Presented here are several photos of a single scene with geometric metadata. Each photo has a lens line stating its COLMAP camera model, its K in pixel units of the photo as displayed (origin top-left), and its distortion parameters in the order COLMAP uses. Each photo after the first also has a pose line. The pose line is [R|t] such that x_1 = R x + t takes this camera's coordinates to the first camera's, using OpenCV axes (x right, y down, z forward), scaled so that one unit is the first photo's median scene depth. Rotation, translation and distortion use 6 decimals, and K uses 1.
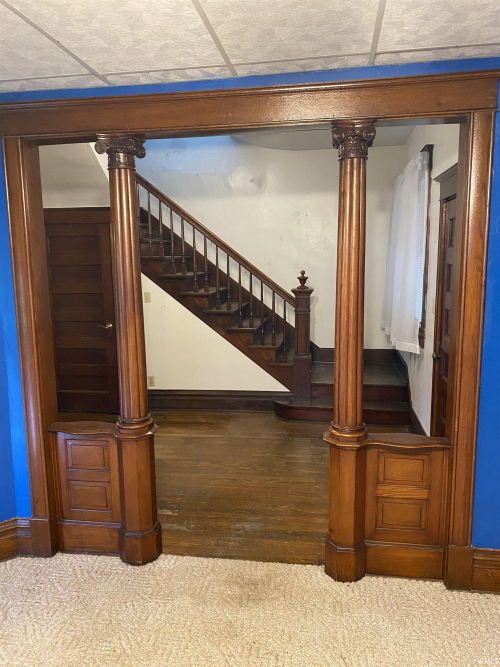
lens RADIAL K [[509.7, 0, 250.7], [0, 509.7, 334.9], [0, 0, 1]] dist [0.005304, 0.001166]
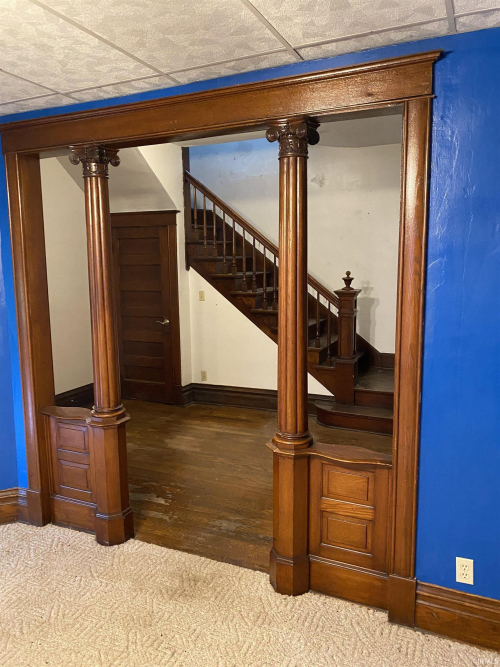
lens RADIAL K [[508.5, 0, 250.2], [0, 508.5, 328.7], [0, 0, 1]] dist [0.008475, -0.000793]
pose [[0.963257, 0.038575, -0.265797, 0.345220], [-0.041222, 0.999140, -0.004382, -0.010890], [0.265400, 0.015178, 0.964019, 0.043807]]
